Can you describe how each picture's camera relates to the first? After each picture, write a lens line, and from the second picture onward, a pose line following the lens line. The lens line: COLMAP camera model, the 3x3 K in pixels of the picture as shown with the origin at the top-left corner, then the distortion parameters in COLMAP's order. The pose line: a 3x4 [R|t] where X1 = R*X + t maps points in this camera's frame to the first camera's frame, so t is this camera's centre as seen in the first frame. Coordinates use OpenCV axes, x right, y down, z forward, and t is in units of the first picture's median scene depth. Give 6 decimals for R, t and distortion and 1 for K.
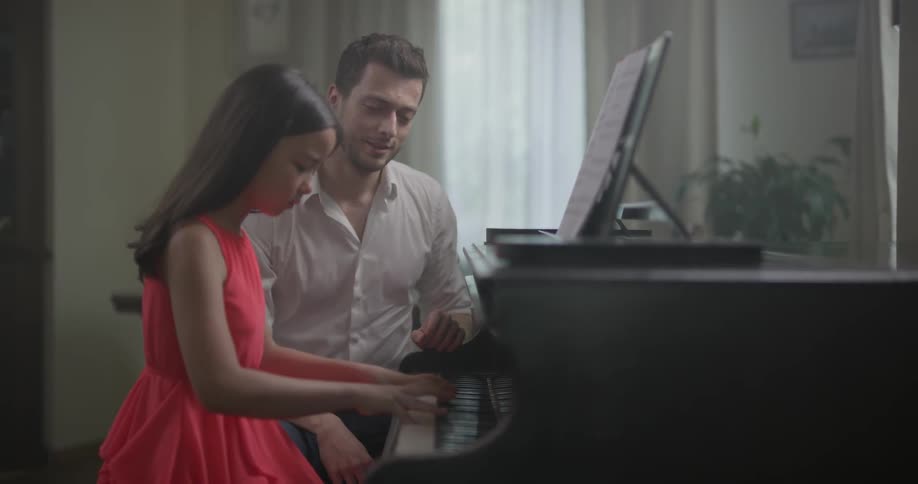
lens RADIAL K [[1298.1, 0, 532.9], [0, 1298.1, 243.1], [0, 0, 1]] dist [0.024571, 0.041275]
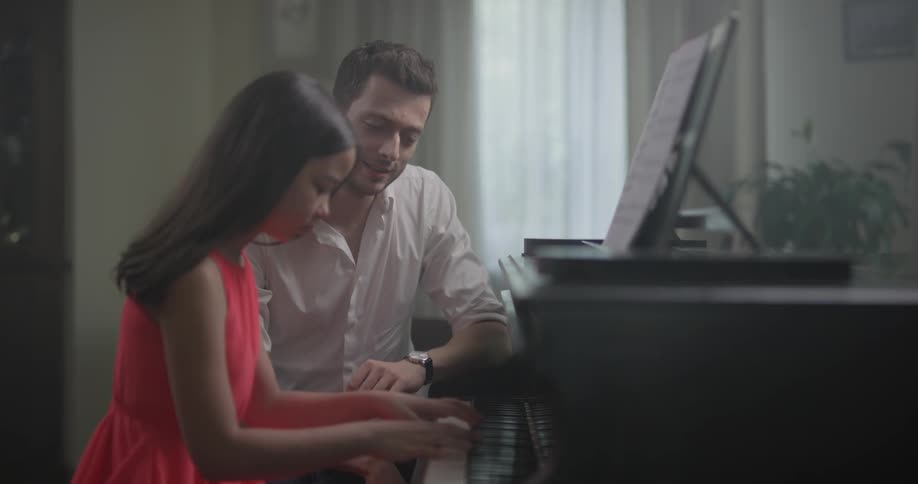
lens RADIAL K [[1298.1, 0, 532.9], [0, 1298.1, 243.1], [0, 0, 1]] dist [0.024571, 0.041275]
pose [[0.999602, -0.000100, -0.028202, -0.004589], [-0.000104, 0.999974, -0.007205, -0.001959], [0.028202, 0.007206, 0.999576, 0.101389]]
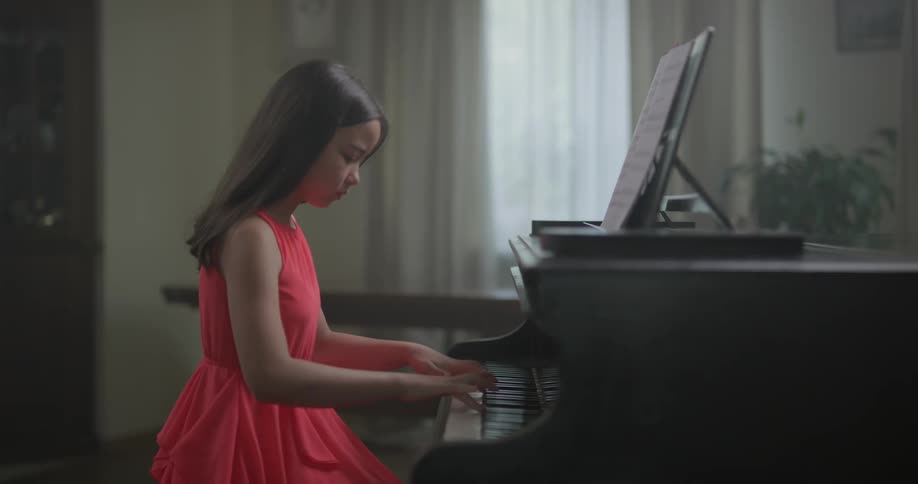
lens RADIAL K [[1298.1, 0, 532.9], [0, 1298.1, 243.1], [0, 0, 1]] dist [0.024571, 0.041275]
pose [[0.999406, -0.000368, -0.034452, -0.000074], [0.000571, 0.999983, 0.005883, 0.000408], [0.034449, -0.005899, 0.999389, -0.015646]]
